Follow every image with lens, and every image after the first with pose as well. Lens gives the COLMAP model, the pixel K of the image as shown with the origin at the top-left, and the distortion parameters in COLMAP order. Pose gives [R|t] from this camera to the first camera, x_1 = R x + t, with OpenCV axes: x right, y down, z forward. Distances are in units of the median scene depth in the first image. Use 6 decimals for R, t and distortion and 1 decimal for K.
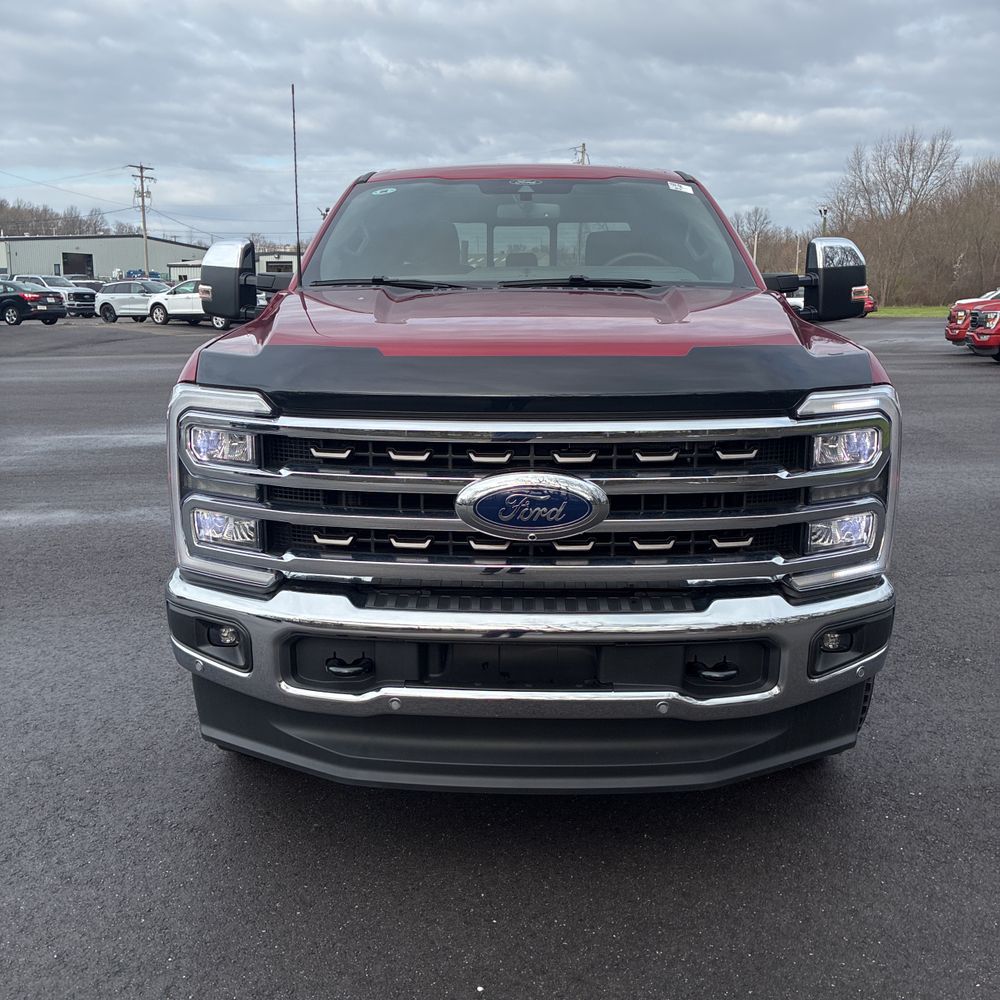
lens RADIAL K [[1034.2, 0, 498.8], [0, 1034.2, 503.3], [0, 0, 1]] dist [0.033040, 0.007158]
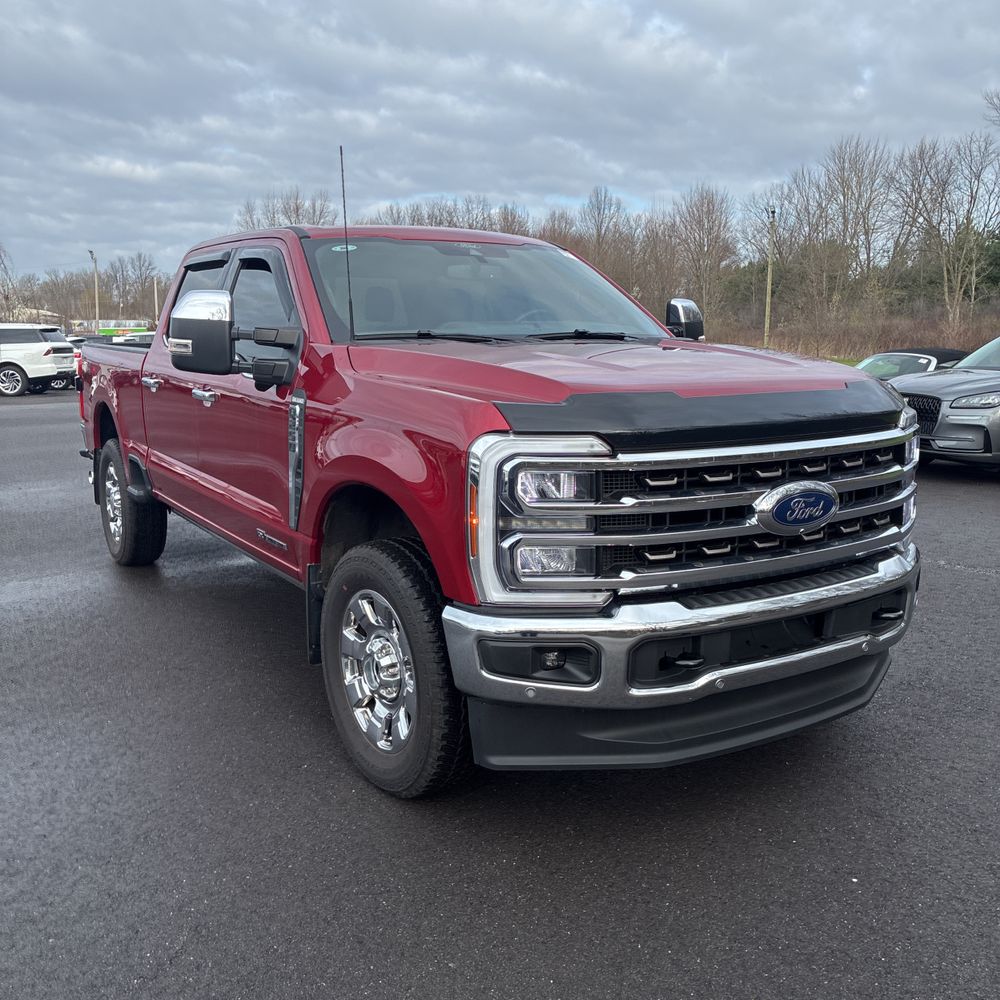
lens RADIAL K [[1021.4, 0, 500.7], [0, 1021.4, 484.8], [0, 0, 1]] dist [0.030154, -0.039299]
pose [[0.828423, -0.086742, 0.553345, -0.917751], [0.117713, 0.992834, -0.020595, -0.040141], [-0.547594, 0.082197, 0.832697, 0.123247]]
